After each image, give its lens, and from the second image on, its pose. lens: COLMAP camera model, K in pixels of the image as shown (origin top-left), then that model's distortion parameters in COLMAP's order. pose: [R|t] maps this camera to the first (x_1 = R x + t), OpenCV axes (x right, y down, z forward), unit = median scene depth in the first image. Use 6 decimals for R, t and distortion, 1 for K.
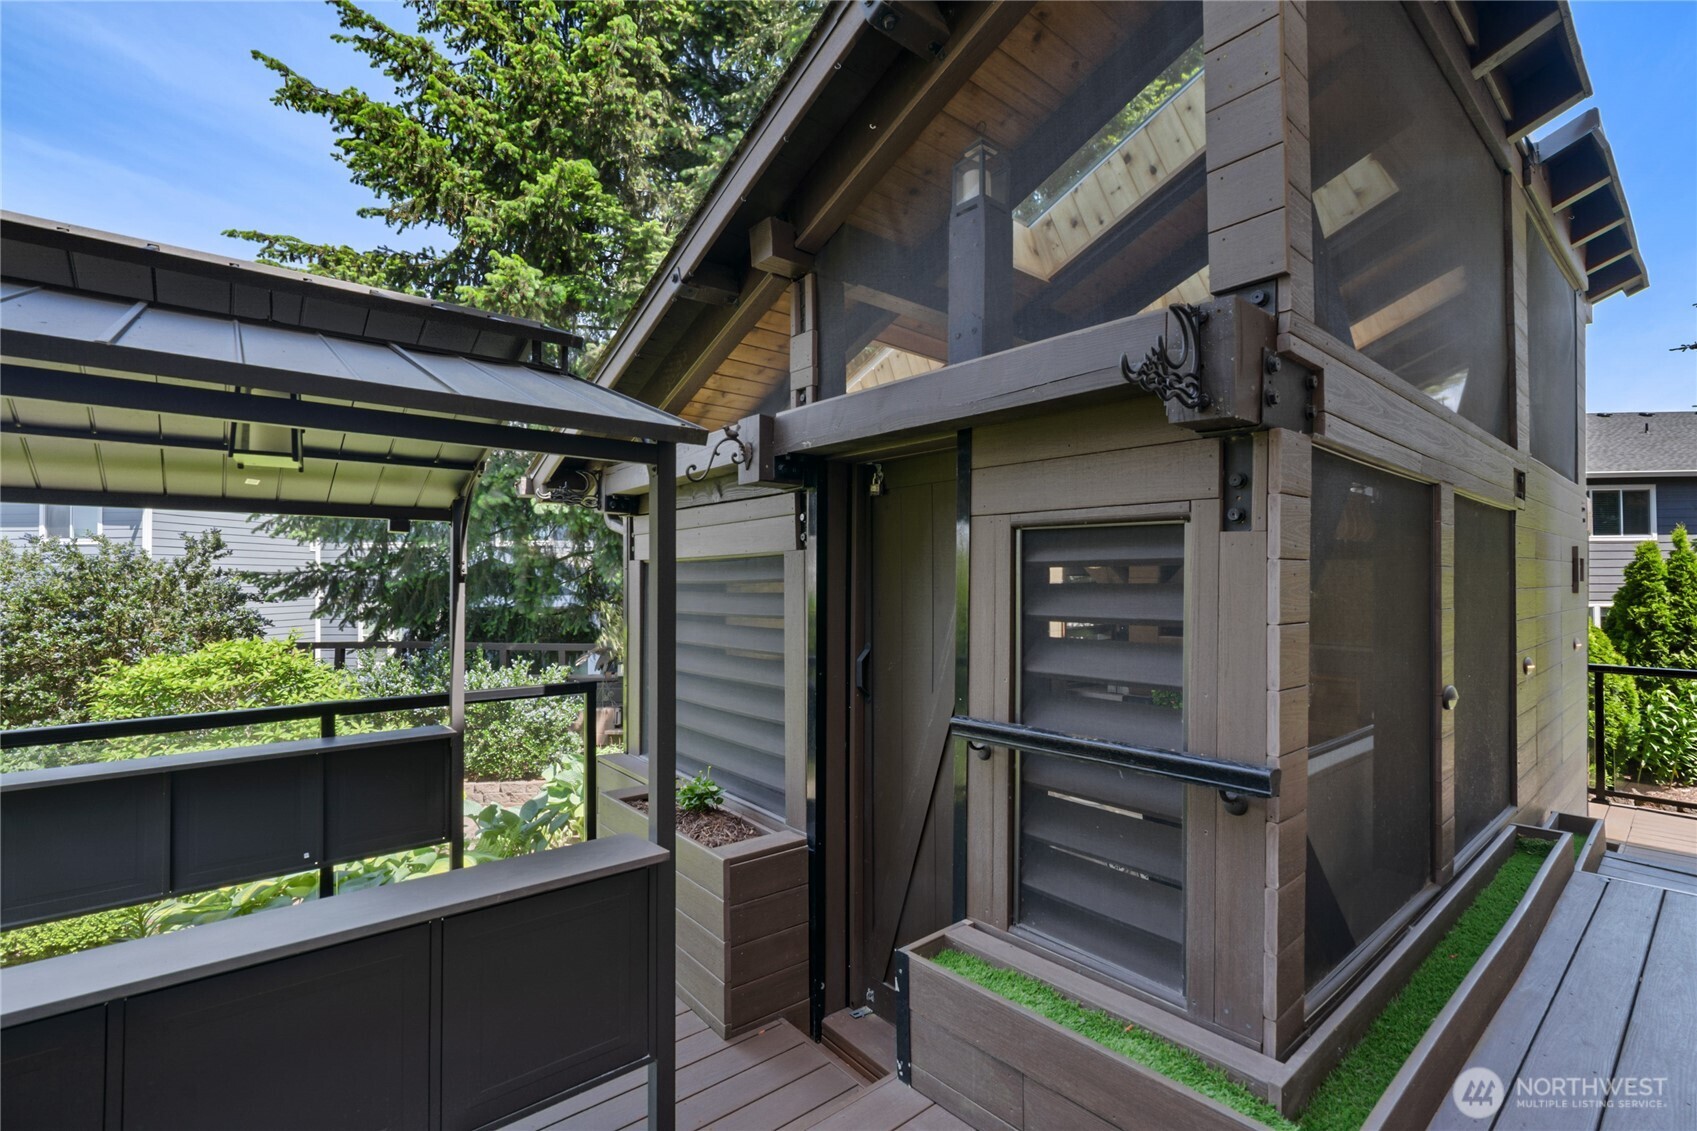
lens RADIAL K [[769.0, 0, 874.3], [0, 769.0, 586.6], [0, 0, 1]] dist [-0.001639, 0.001360]
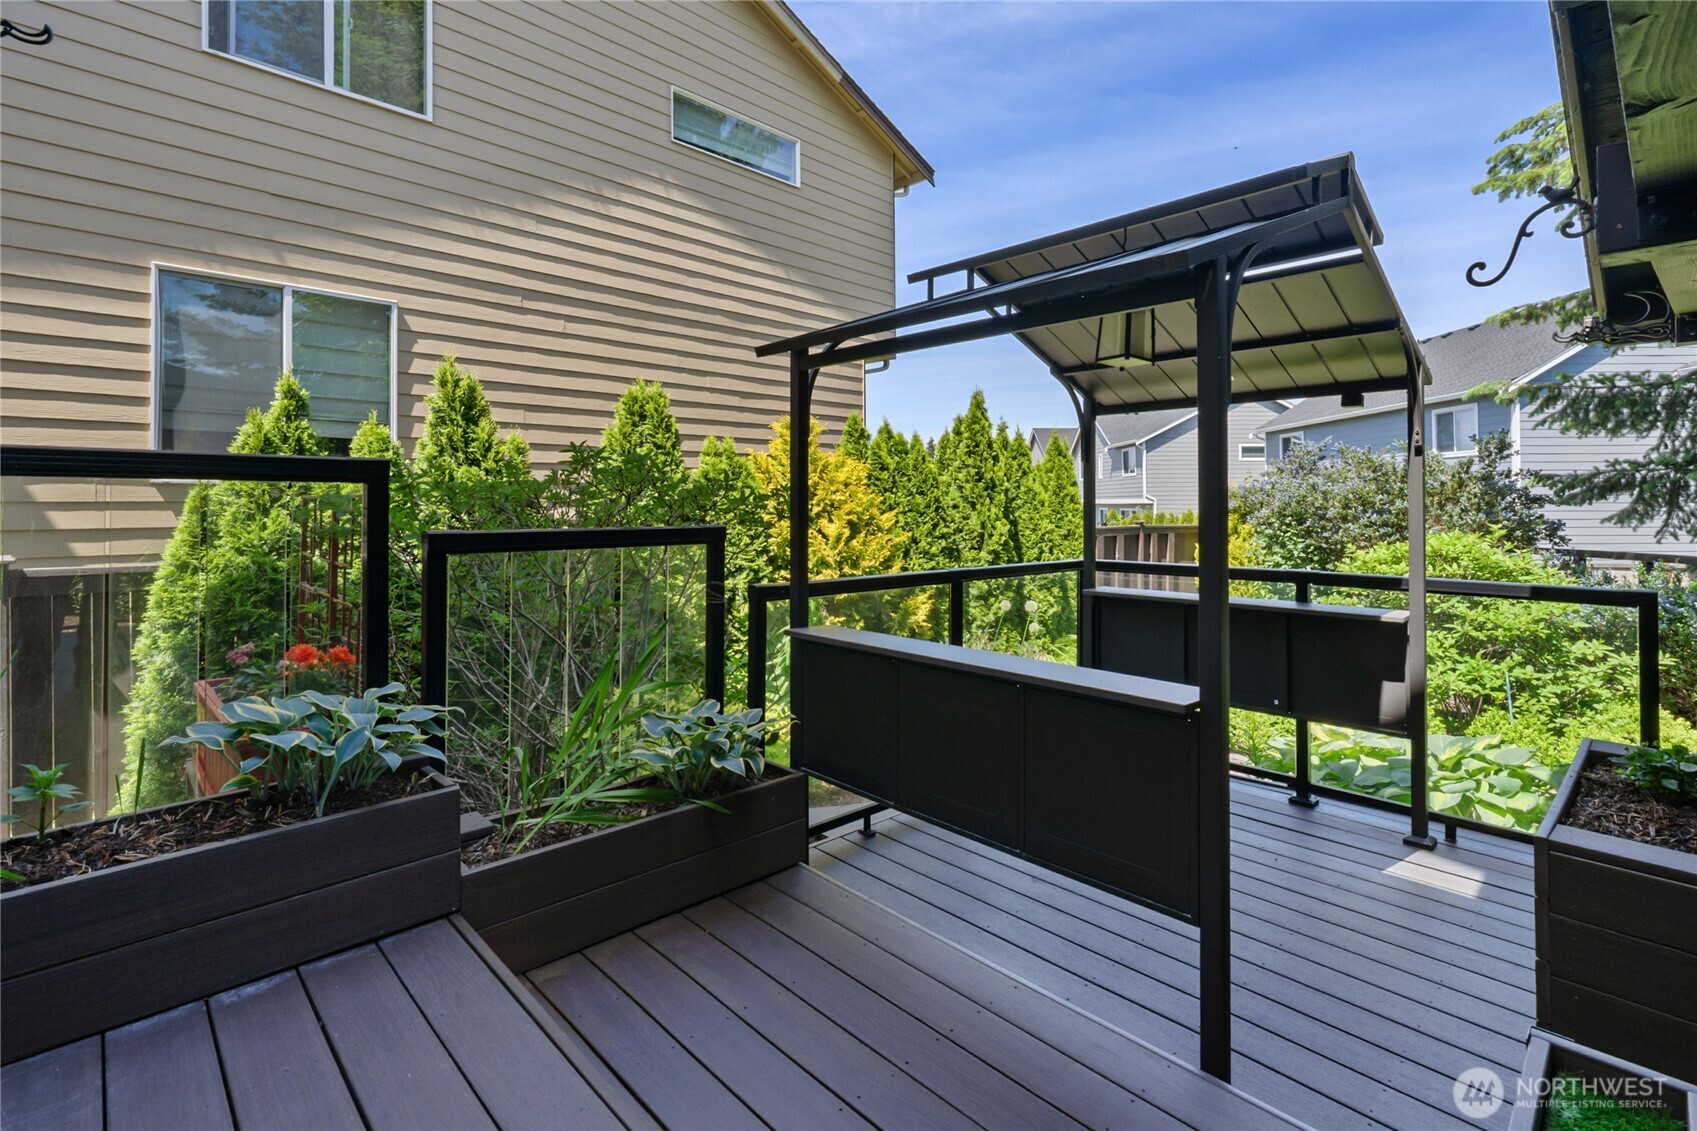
lens RADIAL K [[798.5, 0, 849.5], [0, 798.5, 496.0], [0, 0, 1]] dist [-0.025039, -0.000231]
pose [[0.040625, -0.004702, -0.999163, 0.382353], [-0.003902, 0.999981, -0.004864, 0.054428], [0.999167, 0.004096, 0.040606, 0.302466]]
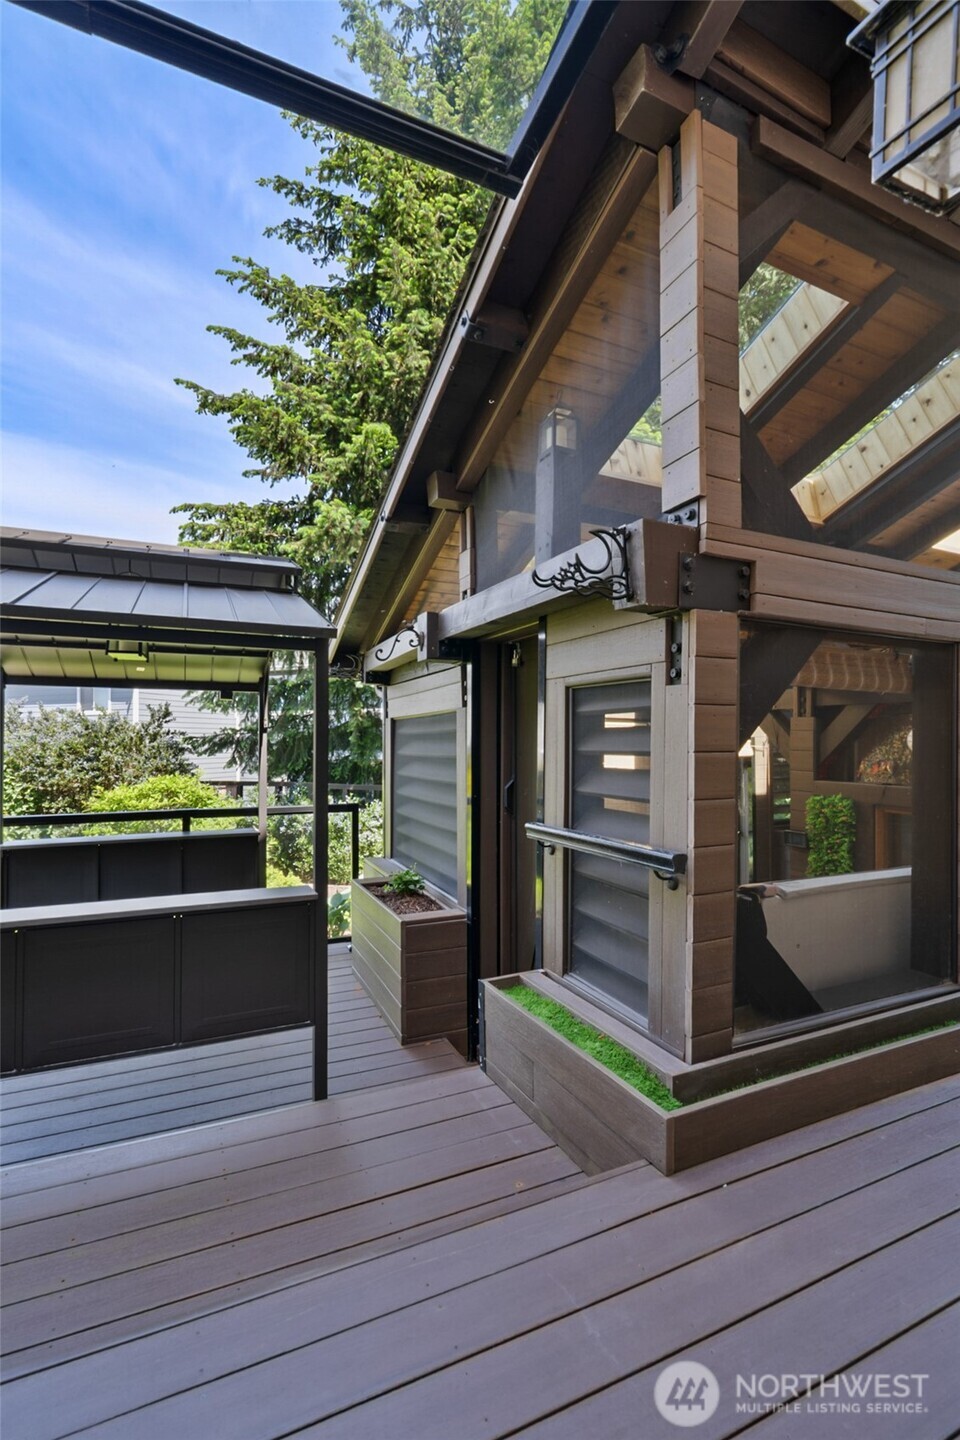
lens RADIAL K [[662.0, 0, 488.9], [0, 662.0, 752.2], [0, 0, 1]] dist [-0.002561, -0.000074]
pose [[0.960815, 0.006362, -0.277116, 0.257308], [-0.004325, 0.999959, 0.007964, 0.022063], [0.277155, -0.006453, 0.960803, -0.125486]]
